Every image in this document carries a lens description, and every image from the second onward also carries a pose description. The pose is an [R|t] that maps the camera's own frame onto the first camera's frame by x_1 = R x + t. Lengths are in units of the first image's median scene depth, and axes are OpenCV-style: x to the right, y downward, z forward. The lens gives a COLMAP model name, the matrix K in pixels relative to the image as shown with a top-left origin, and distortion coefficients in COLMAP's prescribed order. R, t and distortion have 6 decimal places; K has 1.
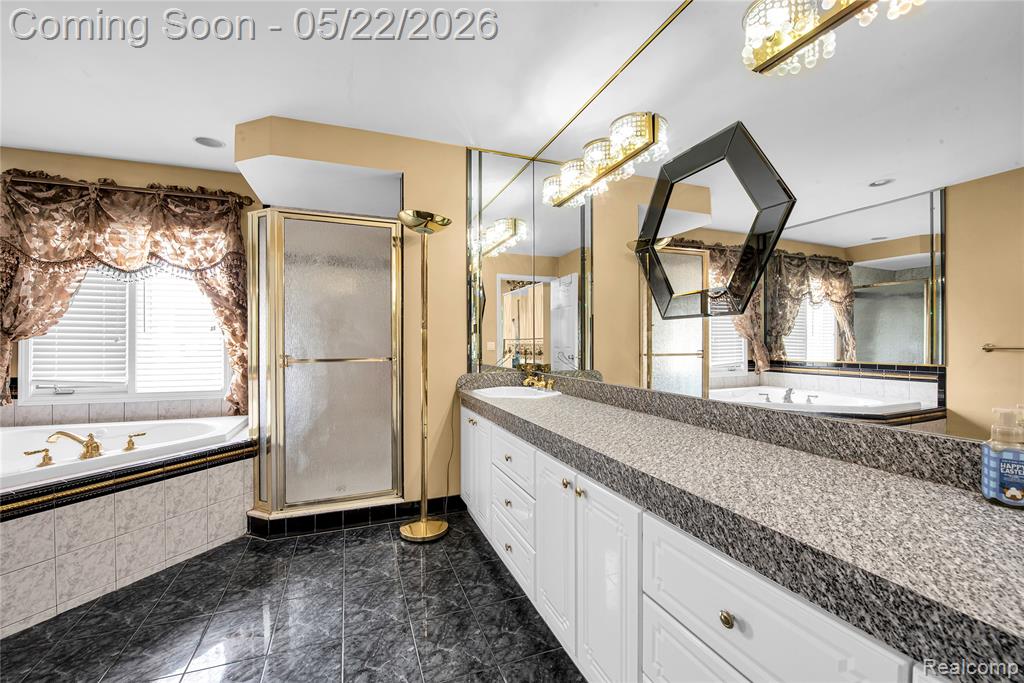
lens RADIAL K [[417.7, 0, 511.6], [0, 417.7, 341.1], [0, 0, 1]] dist [-0.020957, -0.000867]
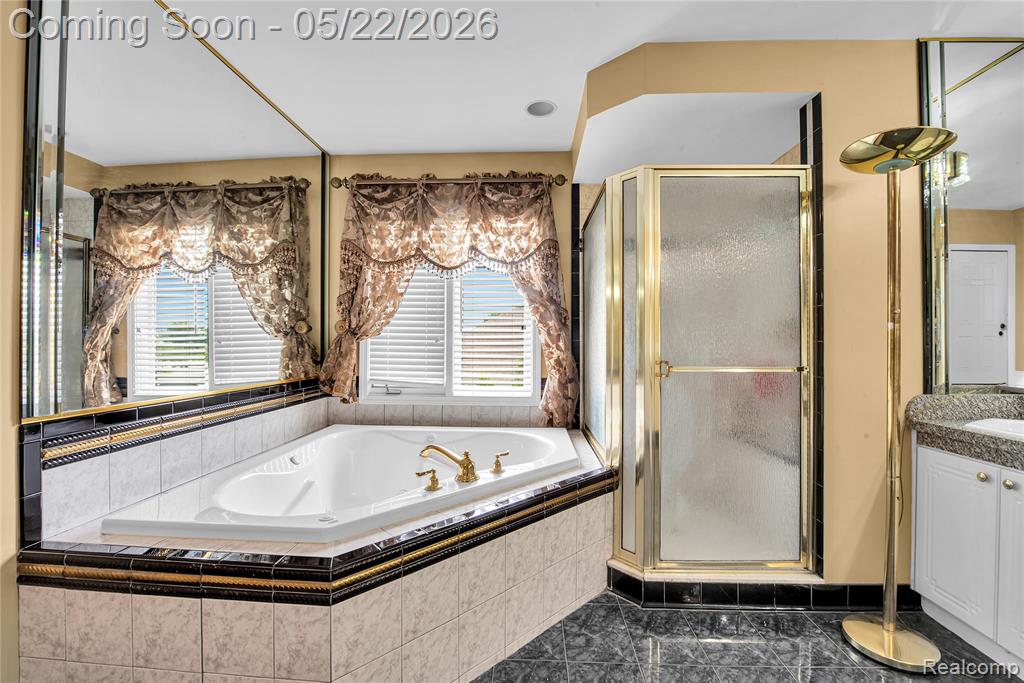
lens RADIAL K [[417.7, 0, 511.3], [0, 417.7, 342.9], [0, 0, 1]] dist [-0.020957, -0.000867]
pose [[0.913370, 0.004468, -0.407107, -0.421948], [-0.005099, 0.999987, -0.000465, 0.003142], [0.407100, 0.002501, 0.913380, 0.180739]]
